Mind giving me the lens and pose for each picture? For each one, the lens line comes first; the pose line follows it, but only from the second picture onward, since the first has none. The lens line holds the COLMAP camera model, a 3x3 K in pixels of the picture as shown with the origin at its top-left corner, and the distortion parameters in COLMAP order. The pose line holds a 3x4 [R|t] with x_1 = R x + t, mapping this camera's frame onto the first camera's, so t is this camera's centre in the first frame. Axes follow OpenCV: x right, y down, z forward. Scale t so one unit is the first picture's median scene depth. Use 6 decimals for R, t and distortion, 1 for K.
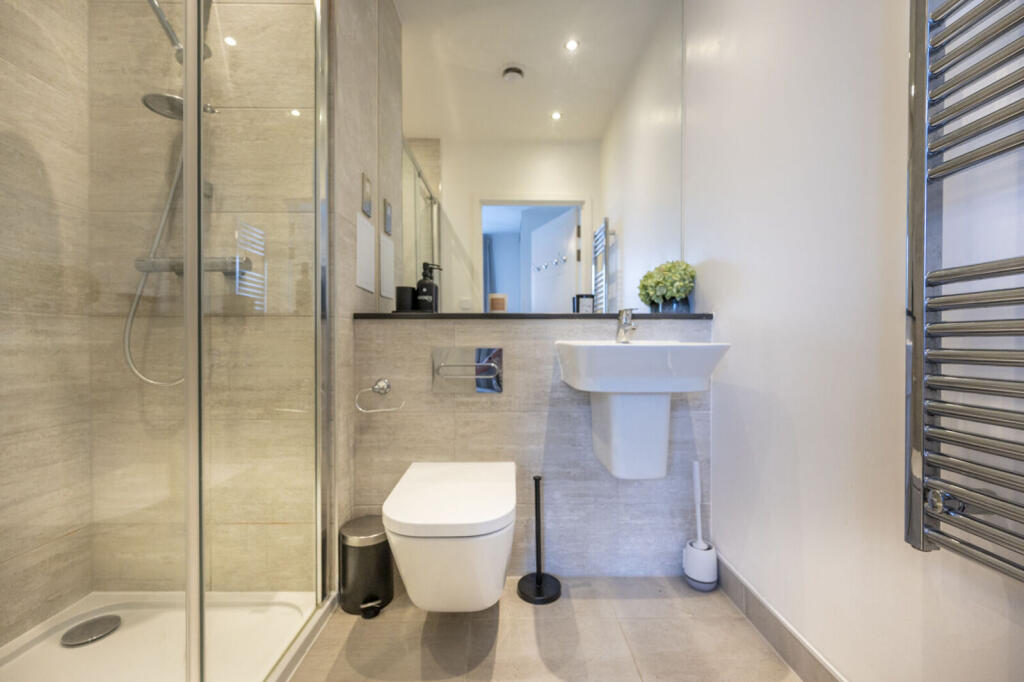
lens RADIAL K [[406.0, 0, 512.0], [0, 406.0, 341.0], [0, 0, 1]] dist [0.000884, -0.004859]
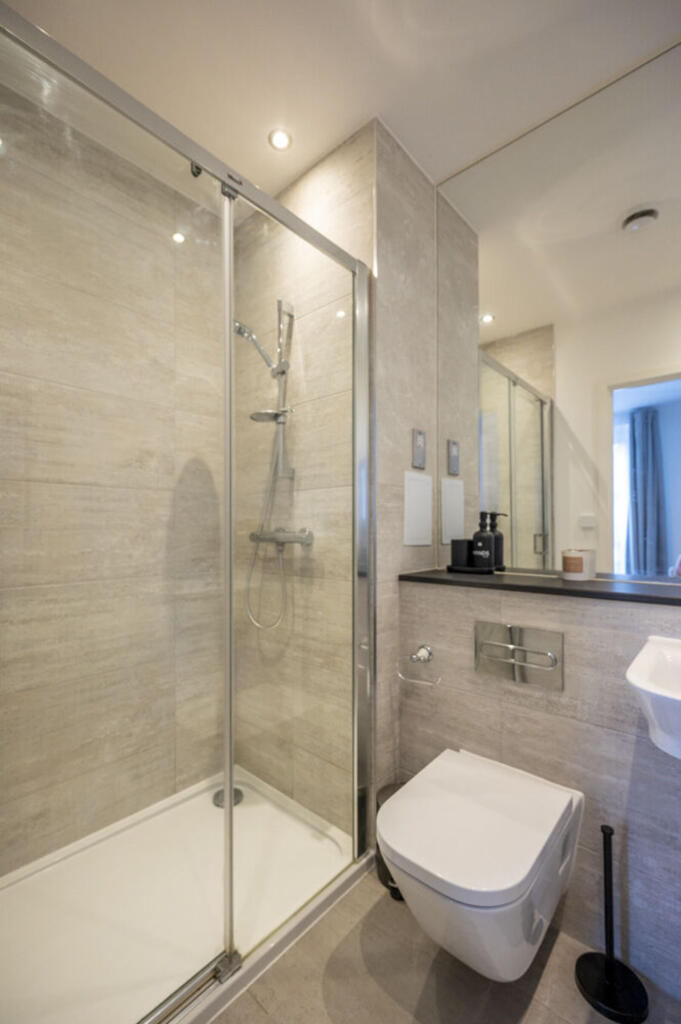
lens RADIAL K [[420.7, 0, 340.2], [0, 420.7, 526.4], [0, 0, 1]] dist [-0.000131, -0.006090]
pose [[0.738947, -0.004283, -0.673750, 0.202219], [0.003298, 0.999991, -0.002739, -0.185140], [0.673756, -0.000198, 0.738954, 0.132811]]
